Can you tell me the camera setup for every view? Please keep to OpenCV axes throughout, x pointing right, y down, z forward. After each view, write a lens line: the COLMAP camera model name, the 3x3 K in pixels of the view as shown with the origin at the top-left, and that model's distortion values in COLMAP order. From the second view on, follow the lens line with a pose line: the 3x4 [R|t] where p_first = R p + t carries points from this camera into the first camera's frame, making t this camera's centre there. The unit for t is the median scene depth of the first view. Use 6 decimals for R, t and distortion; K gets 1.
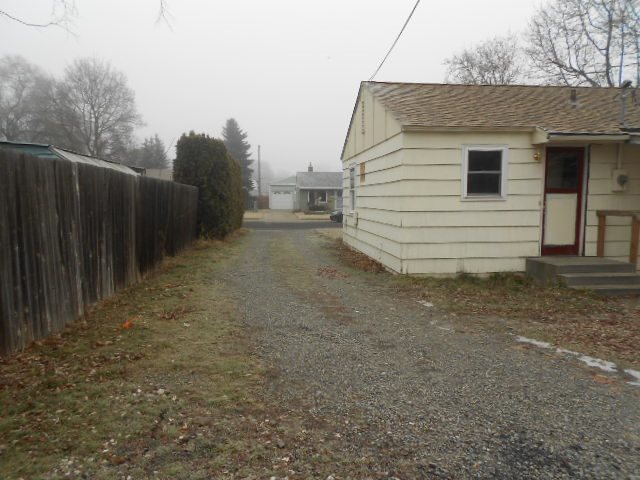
lens RADIAL K [[496.7, 0, 320.5], [0, 496.7, 240.6], [0, 0, 1]] dist [0.019492, -0.015099]
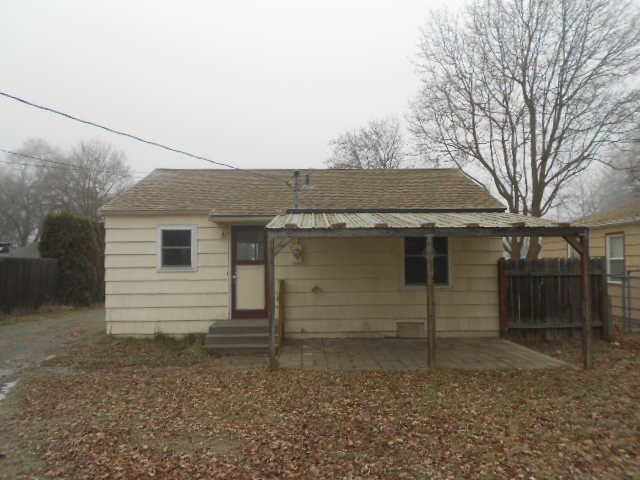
lens RADIAL K [[496.7, 0, 319.1], [0, 496.7, 240.6], [0, 0, 1]] dist [0.019492, -0.015099]
pose [[0.996931, -0.008452, -0.077833, 0.743462], [-0.001952, 0.991162, -0.132640, 0.002765], [0.078266, 0.132384, 0.988104, -0.144839]]
